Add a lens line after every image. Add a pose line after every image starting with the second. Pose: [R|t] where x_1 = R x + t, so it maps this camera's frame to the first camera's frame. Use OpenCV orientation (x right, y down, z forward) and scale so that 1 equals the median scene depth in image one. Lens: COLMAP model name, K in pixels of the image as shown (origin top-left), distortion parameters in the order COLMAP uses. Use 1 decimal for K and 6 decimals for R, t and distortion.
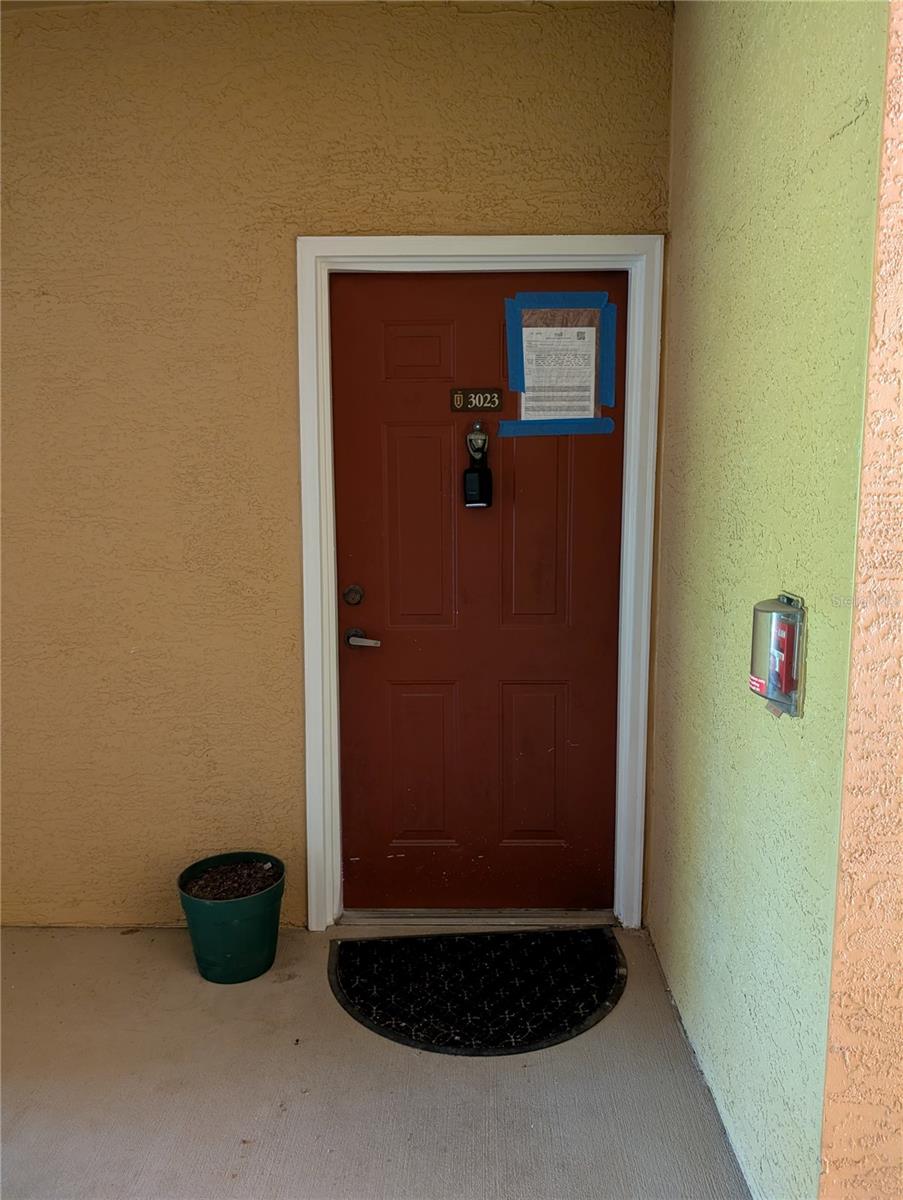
lens RADIAL K [[871.6, 0, 452.4], [0, 871.6, 602.3], [0, 0, 1]] dist [0.011710, -0.002191]
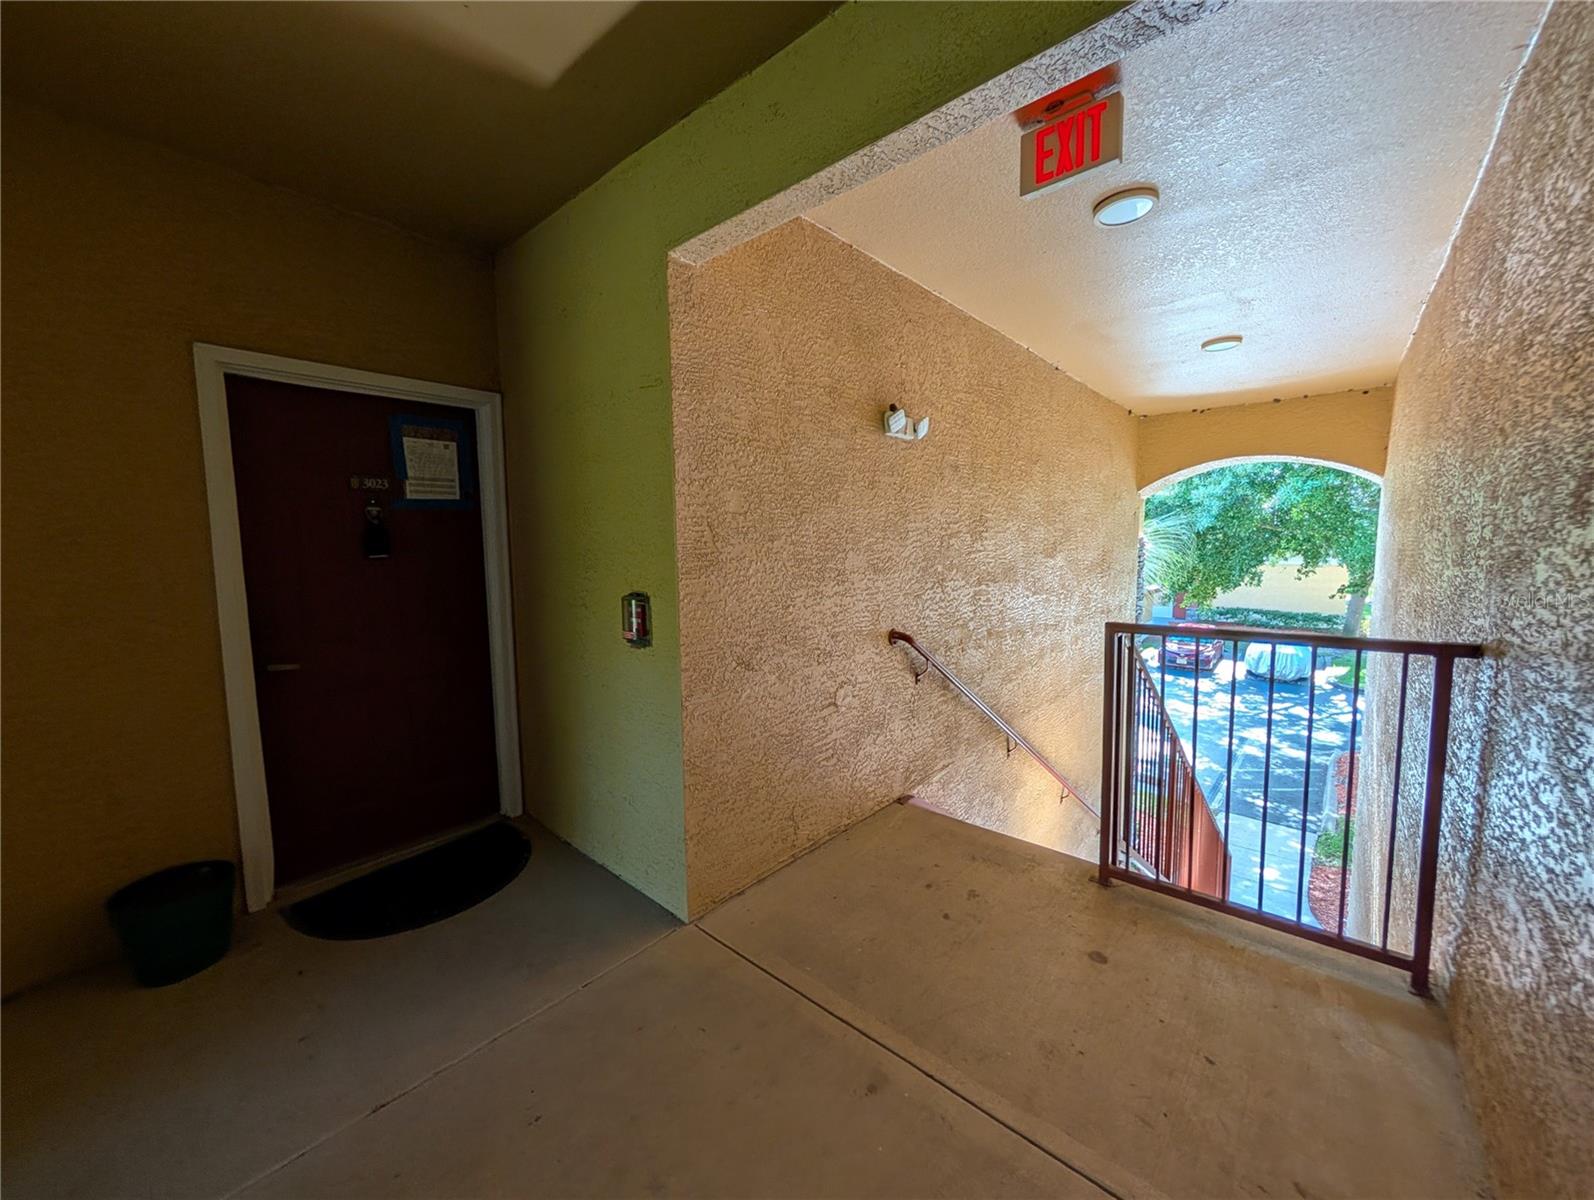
lens RADIAL K [[610.4, 0, 795.8], [0, 610.4, 594.0], [0, 0, 1]] dist [-0.001091, 0.000465]
pose [[0.651572, -0.076273, 0.754743, -0.289600], [0.111008, 0.993809, 0.004599, 0.019808], [-0.750421, 0.080786, 0.656005, -0.159157]]
